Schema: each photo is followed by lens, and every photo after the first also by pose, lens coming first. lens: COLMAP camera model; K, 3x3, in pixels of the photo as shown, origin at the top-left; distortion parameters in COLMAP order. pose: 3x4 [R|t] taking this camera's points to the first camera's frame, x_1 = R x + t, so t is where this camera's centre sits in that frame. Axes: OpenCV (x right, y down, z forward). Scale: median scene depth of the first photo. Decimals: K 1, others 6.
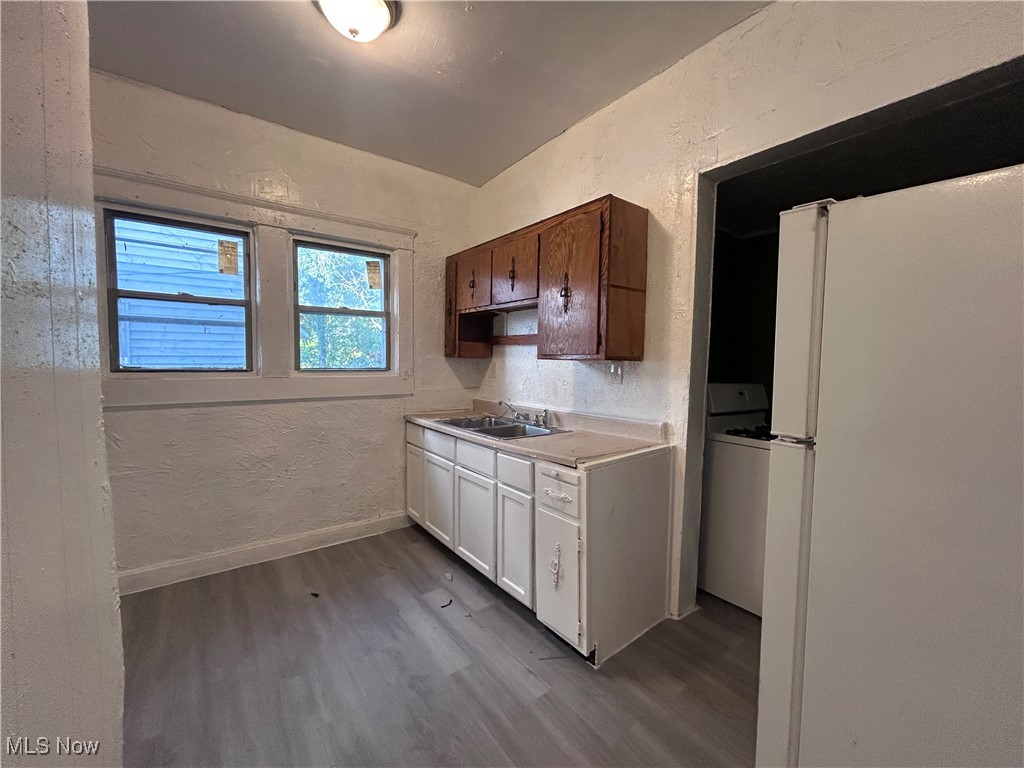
lens RADIAL K [[412.9, 0, 511.7], [0, 412.9, 382.5], [0, 0, 1]] dist [-0.010687, 0.000508]
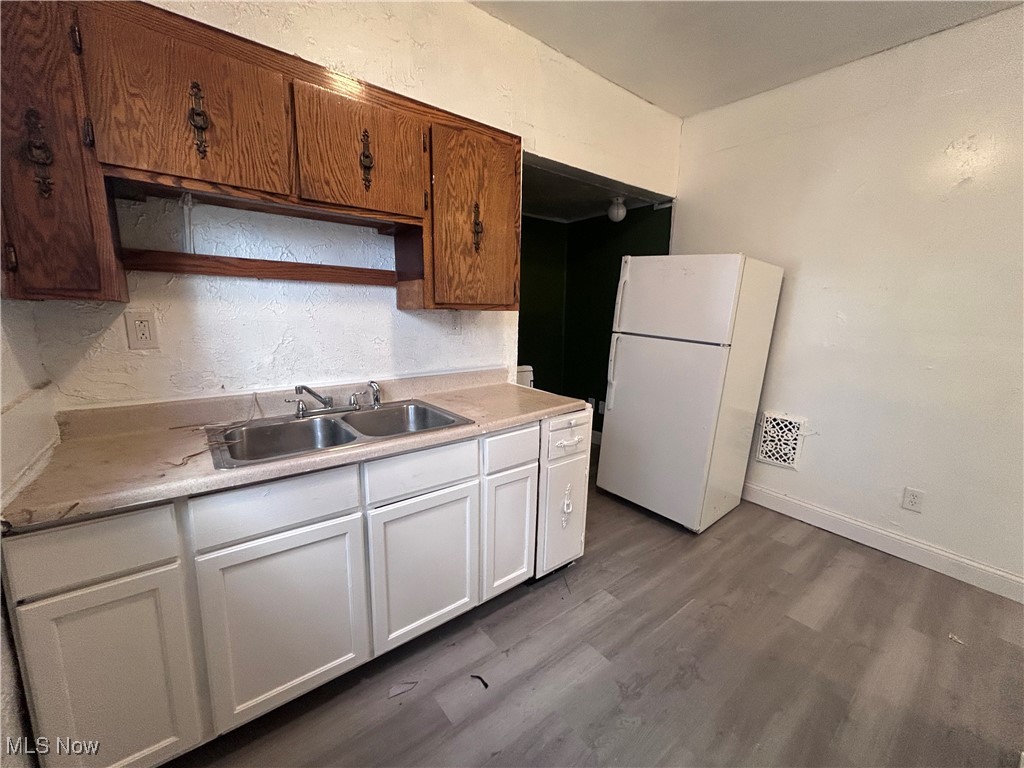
lens RADIAL K [[412.9, 0, 512.7], [0, 412.9, 382.2], [0, 0, 1]] dist [-0.010687, 0.000508]
pose [[-0.024419, -0.186210, 0.982206, -0.727418], [0.036055, 0.981696, 0.187010, -0.065246], [-0.999051, 0.039980, -0.017258, 0.940172]]
